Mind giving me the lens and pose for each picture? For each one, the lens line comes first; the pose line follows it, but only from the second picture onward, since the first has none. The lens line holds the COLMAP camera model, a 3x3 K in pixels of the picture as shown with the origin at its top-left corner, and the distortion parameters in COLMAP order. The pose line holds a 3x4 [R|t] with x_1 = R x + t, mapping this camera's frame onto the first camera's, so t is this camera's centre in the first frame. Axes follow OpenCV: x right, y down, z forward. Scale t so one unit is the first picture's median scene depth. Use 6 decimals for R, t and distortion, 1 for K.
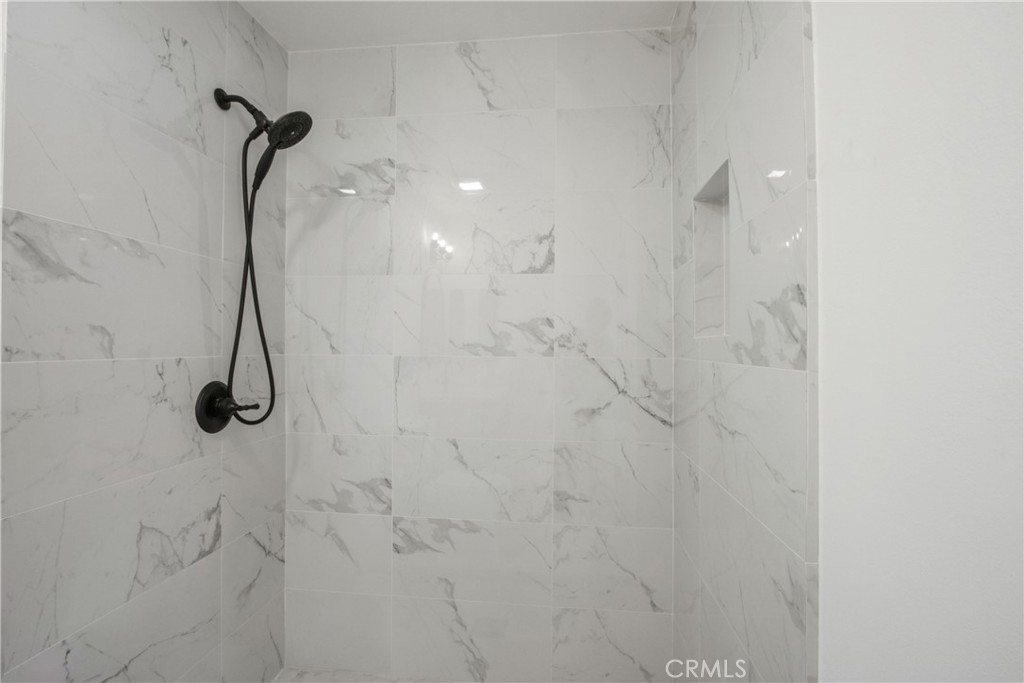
lens RADIAL K [[482.3, 0, 515.7], [0, 482.3, 345.2], [0, 0, 1]] dist [-0.018953, 0.000576]
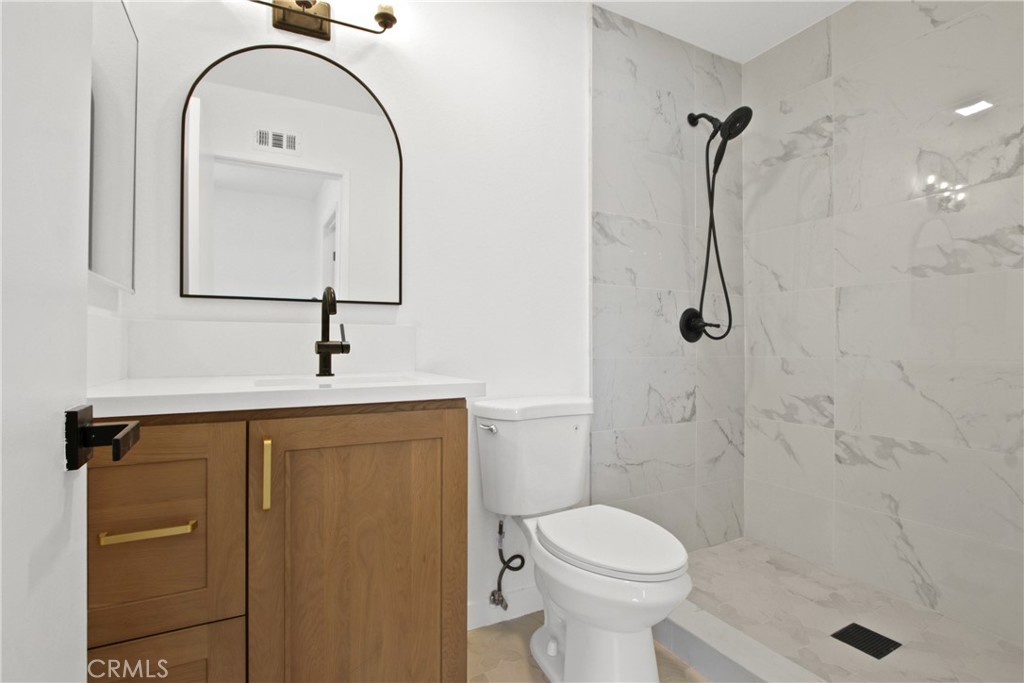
lens RADIAL K [[482.3, 0, 515.7], [0, 482.3, 345.2], [0, 0, 1]] dist [-0.018953, 0.000576]
pose [[0.567445, -0.007485, -0.823377, 0.248502], [0.006898, 0.999967, -0.004336, 0.159730], [0.823383, -0.003219, 0.567478, -0.257860]]
